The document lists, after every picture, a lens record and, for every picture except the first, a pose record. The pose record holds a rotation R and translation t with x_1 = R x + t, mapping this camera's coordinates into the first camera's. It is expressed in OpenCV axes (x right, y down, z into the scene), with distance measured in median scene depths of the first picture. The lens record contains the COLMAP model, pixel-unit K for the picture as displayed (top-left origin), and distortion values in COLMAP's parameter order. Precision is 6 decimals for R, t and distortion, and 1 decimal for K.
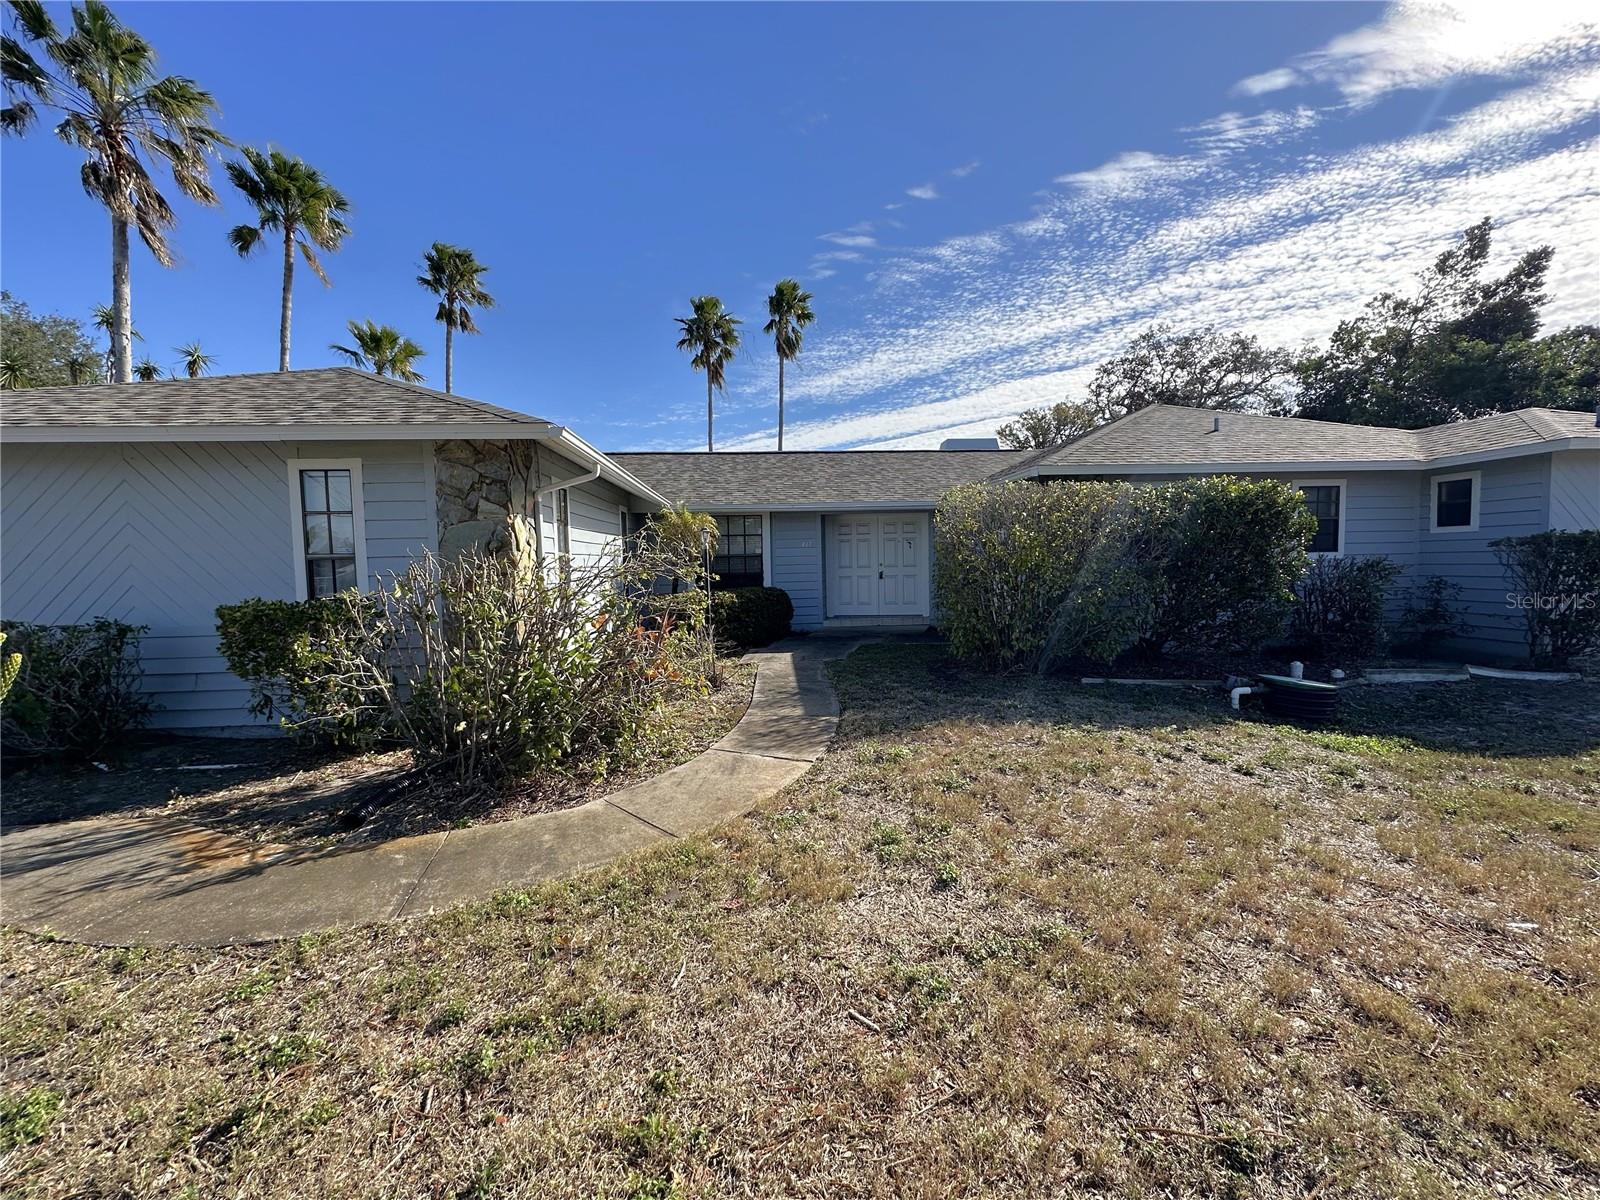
lens RADIAL K [[638.6, 0, 804.0], [0, 638.6, 599.9], [0, 0, 1]] dist [-0.001775, 0.001096]
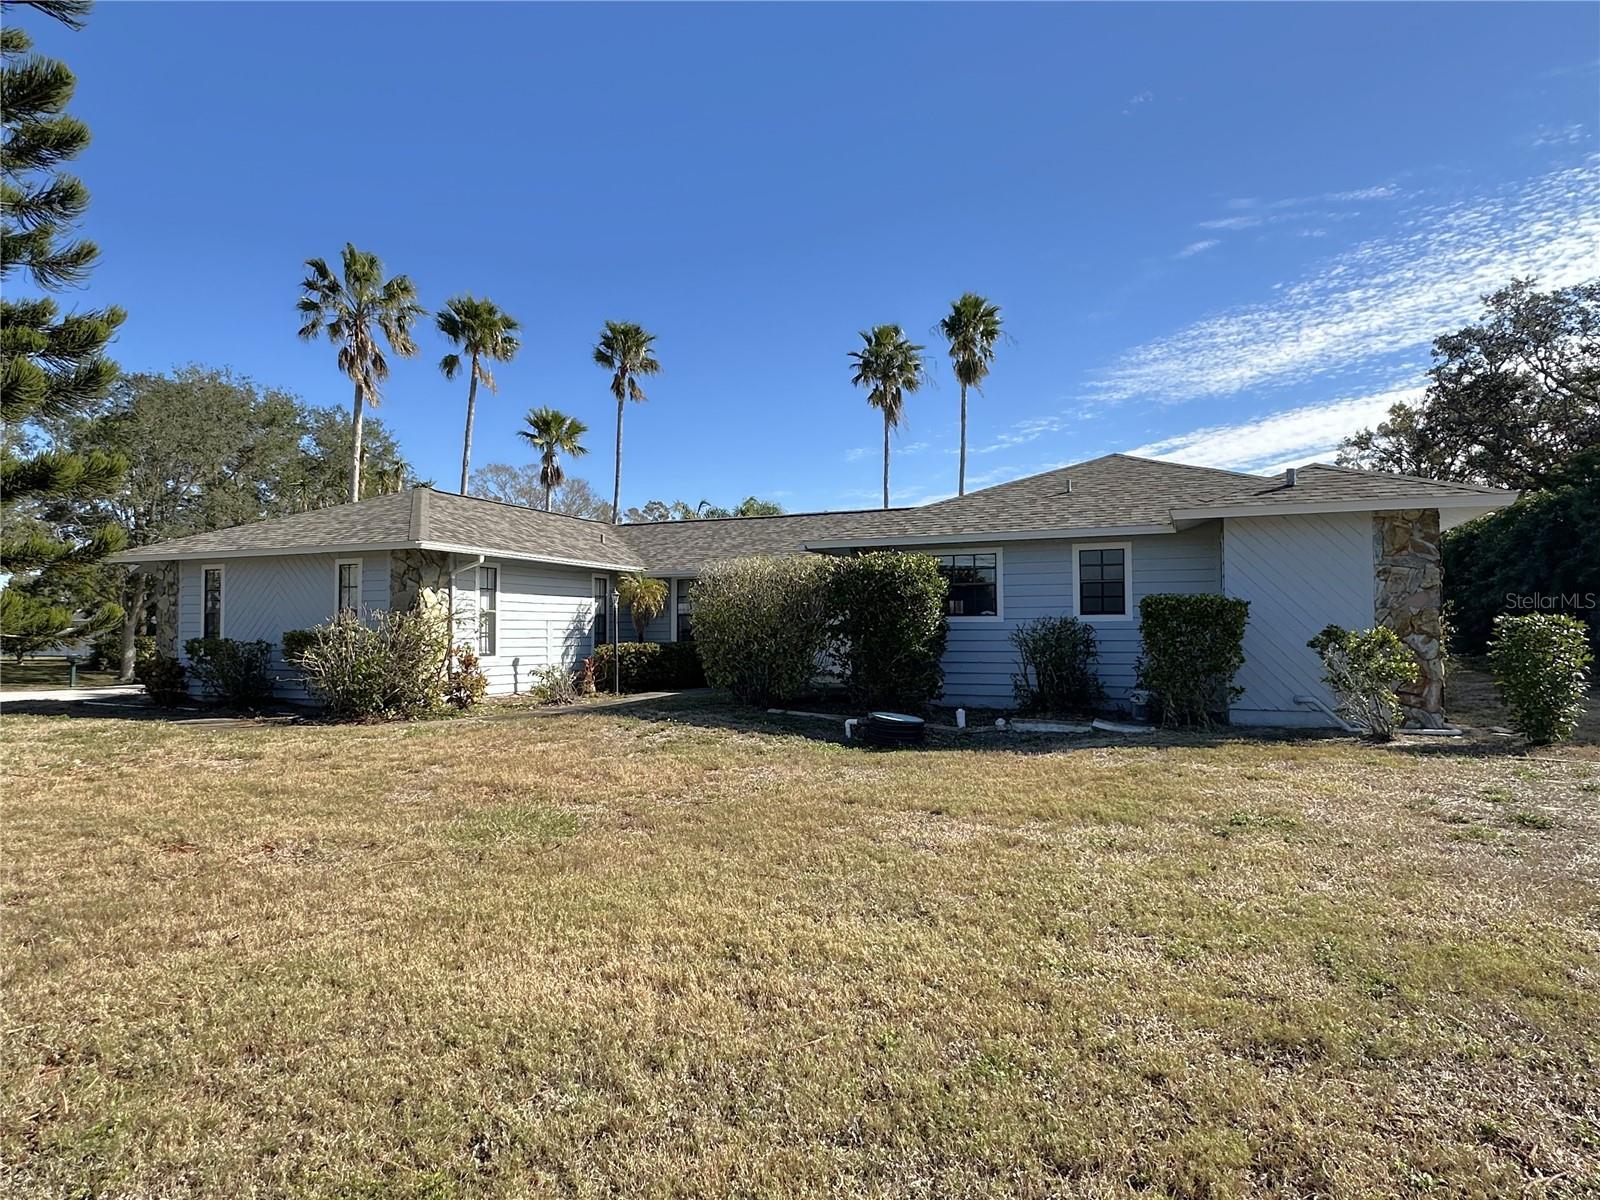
lens RADIAL K [[928.2, 0, 794.8], [0, 928.2, 600.3], [0, 0, 1]] dist [-0.011474, -0.001349]
pose [[0.891955, 0.001365, -0.452123, 1.614455], [-0.042753, 0.995769, -0.081338, 0.065641], [0.450099, 0.091879, 0.888239, -0.803621]]
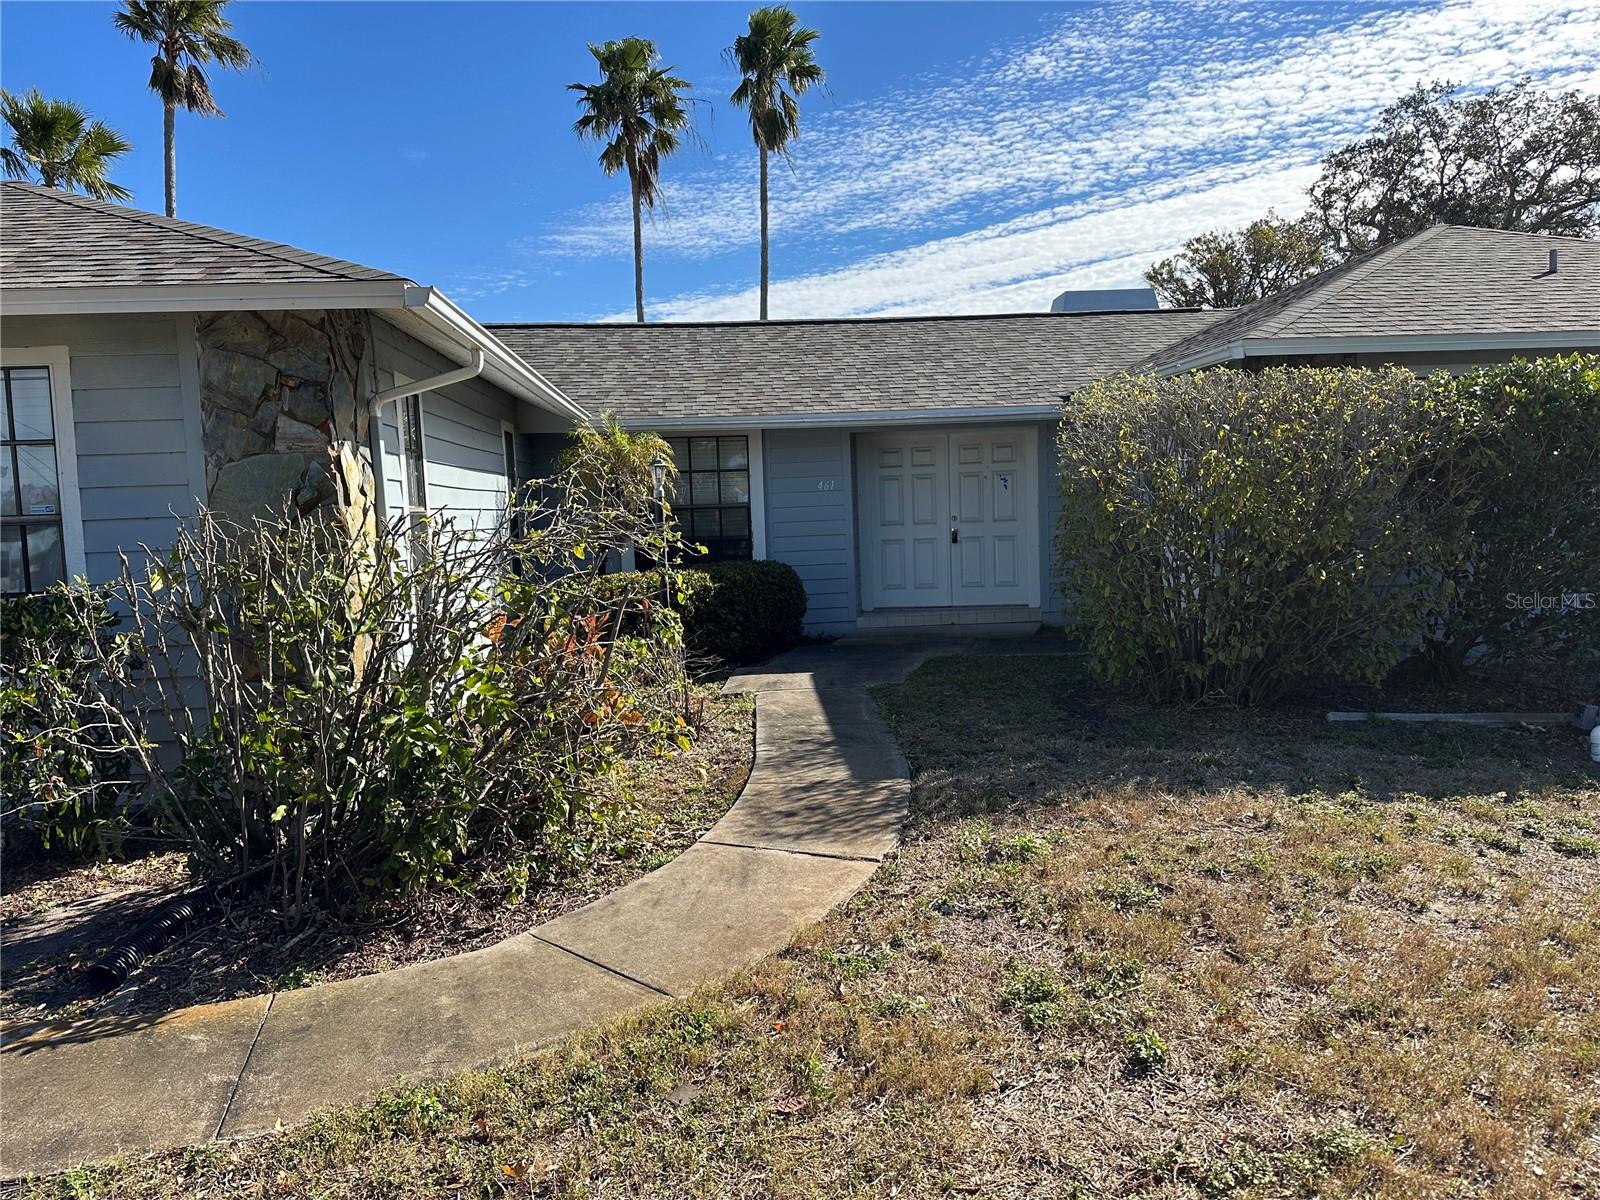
lens RADIAL K [[1123.5, 0, 803.5], [0, 1123.5, 607.9], [0, 0, 1]] dist [0.046553, -0.052369]
pose [[0.999880, -0.015002, 0.003931, -0.045845], [0.014898, 0.999566, 0.025399, -0.004905], [-0.004310, -0.025337, 0.999670, -0.017445]]
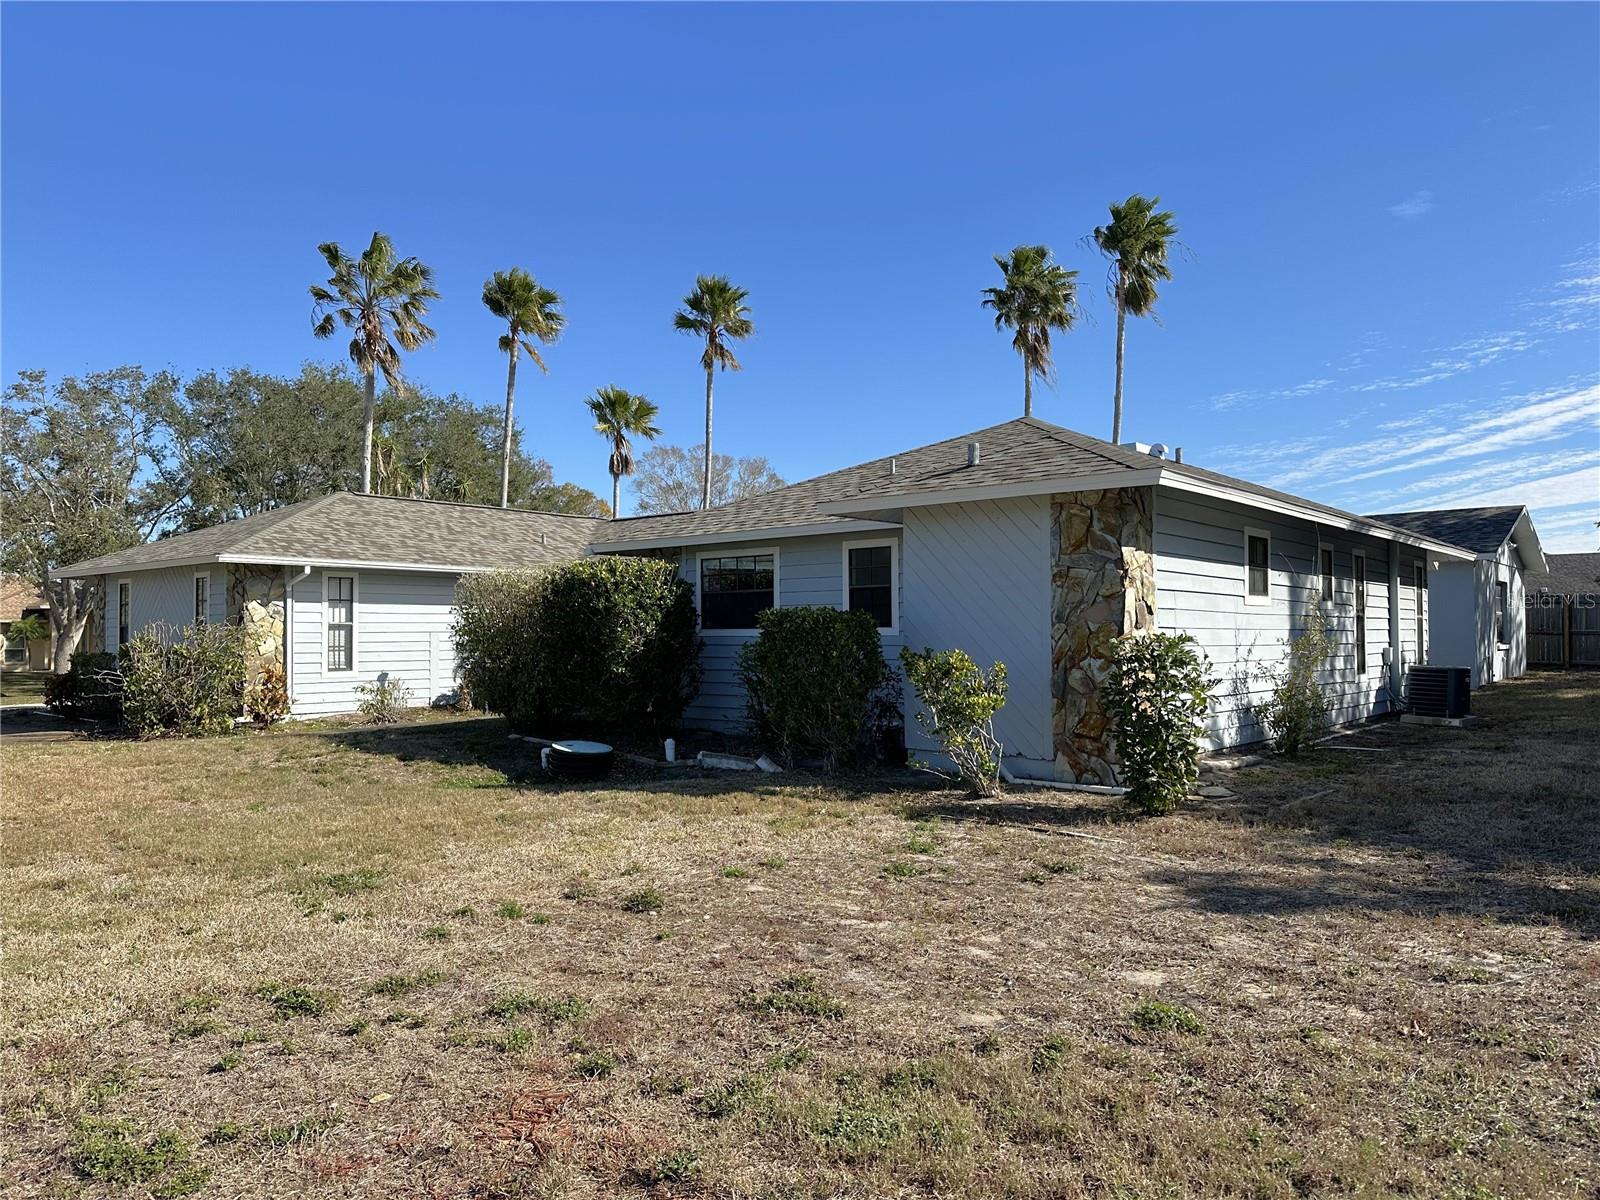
lens RADIAL K [[1123.5, 0, 762.4], [0, 1123.5, 624.5], [0, 0, 1]] dist [0.046553, -0.052369]
pose [[0.711192, 0.009161, -0.702938, 2.599624], [-0.053267, 0.997743, -0.040890, -0.014807], [0.700977, 0.066524, 0.710075, -0.222130]]
